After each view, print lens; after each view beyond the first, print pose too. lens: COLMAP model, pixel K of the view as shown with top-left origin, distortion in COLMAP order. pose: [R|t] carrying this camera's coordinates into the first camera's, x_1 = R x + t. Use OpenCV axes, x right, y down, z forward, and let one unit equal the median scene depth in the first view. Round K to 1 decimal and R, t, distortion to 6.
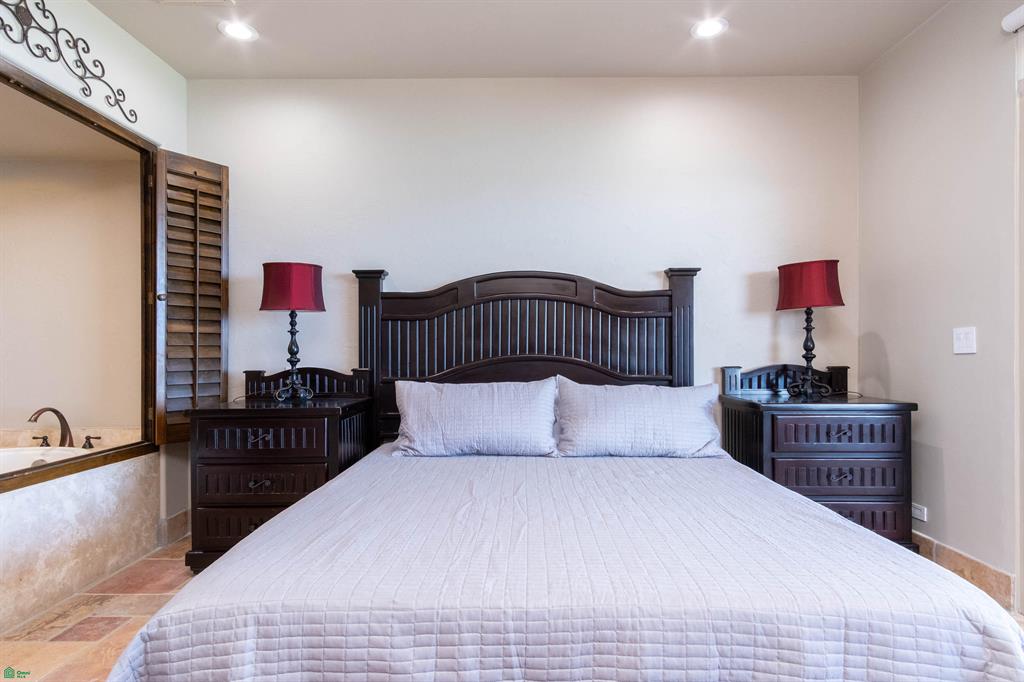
lens RADIAL K [[553.9, 0, 500.4], [0, 553.9, 358.2], [0, 0, 1]] dist [0.008277, 0.000733]
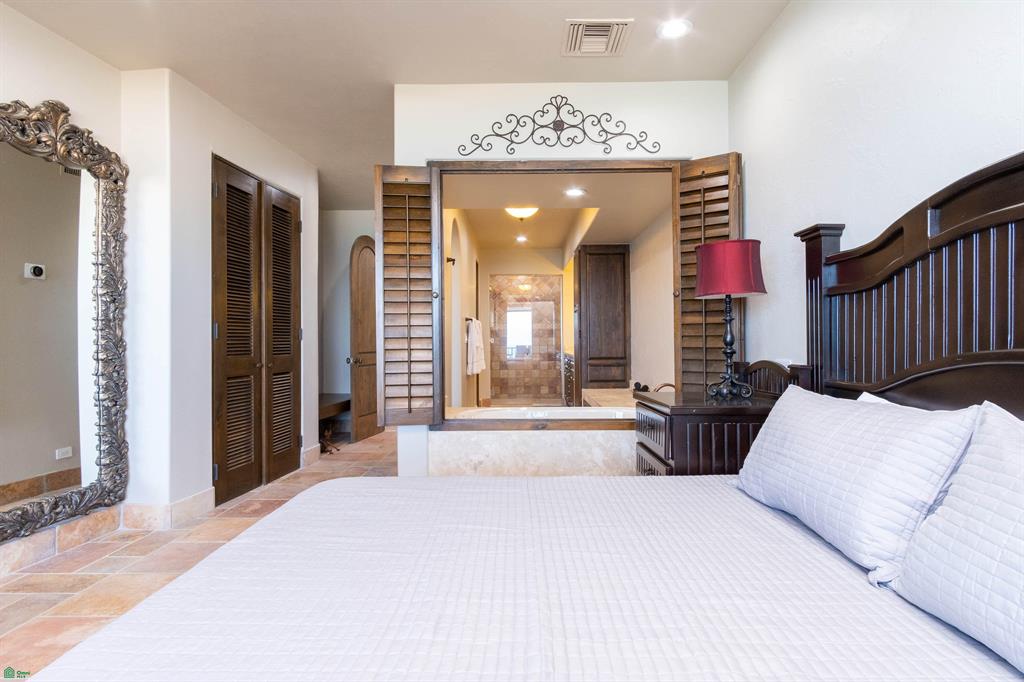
lens RADIAL K [[553.9, 0, 533.2], [0, 553.9, 334.0], [0, 0, 1]] dist [0.008277, 0.000733]
pose [[0.016199, -0.011477, -0.999803, 0.576705], [-0.011202, 0.999869, -0.011660, -0.011592], [0.999806, 0.011389, 0.016068, 0.771219]]
